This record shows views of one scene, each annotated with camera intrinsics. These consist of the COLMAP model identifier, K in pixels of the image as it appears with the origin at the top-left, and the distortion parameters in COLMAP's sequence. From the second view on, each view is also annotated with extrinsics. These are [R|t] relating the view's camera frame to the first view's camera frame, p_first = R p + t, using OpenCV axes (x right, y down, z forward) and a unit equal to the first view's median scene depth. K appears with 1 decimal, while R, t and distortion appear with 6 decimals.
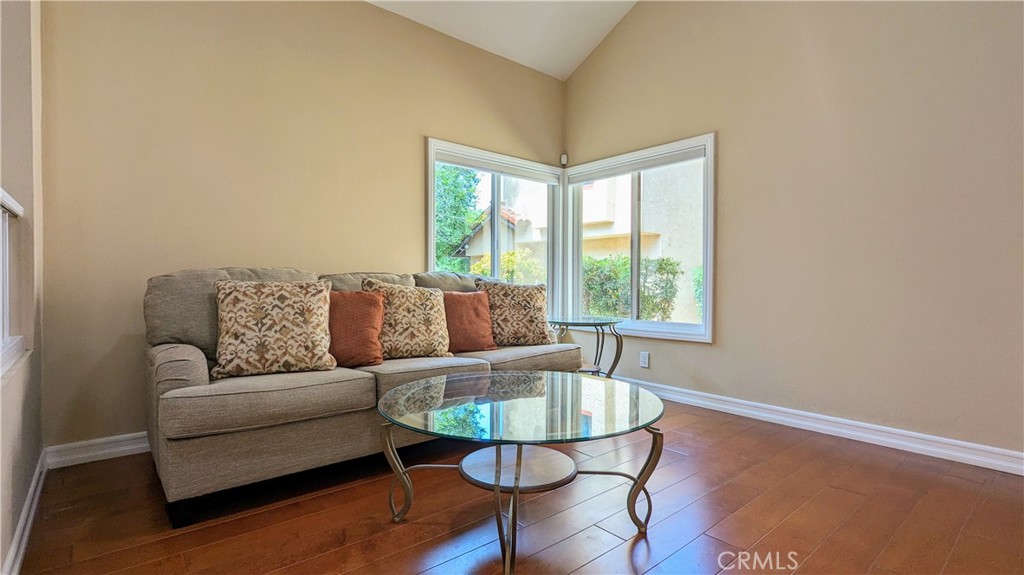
lens RADIAL K [[487.2, 0, 511.7], [0, 487.2, 285.5], [0, 0, 1]] dist [-0.001367, -0.000191]
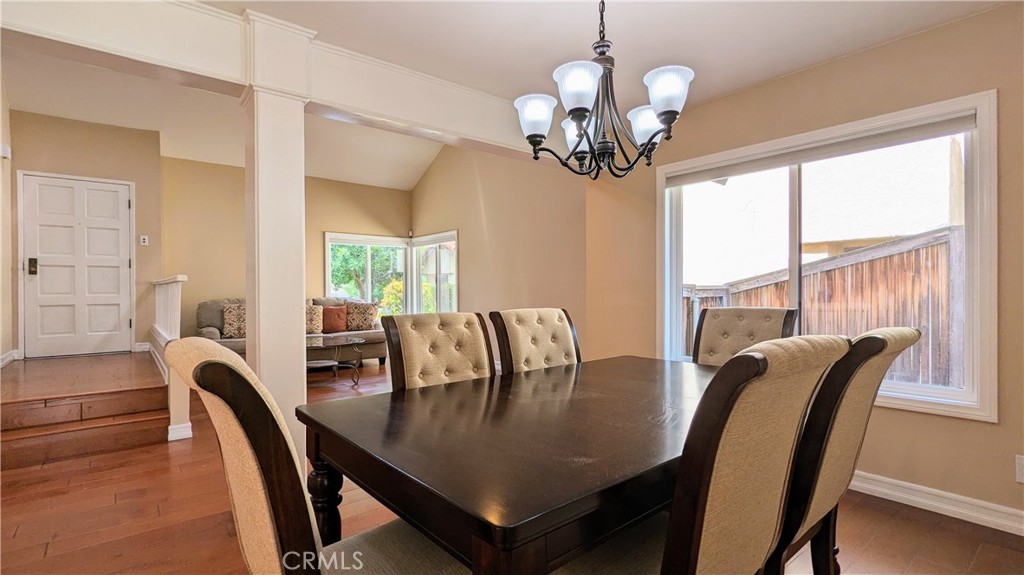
lens RADIAL K [[487.2, 0, 513.2], [0, 487.2, 292.1], [0, 0, 1]] dist [-0.001367, -0.000191]
pose [[0.999721, -0.010682, -0.021067, 0.778255], [0.010600, 0.999936, -0.003965, -0.036907], [0.021108, 0.003741, 0.999770, -1.223999]]
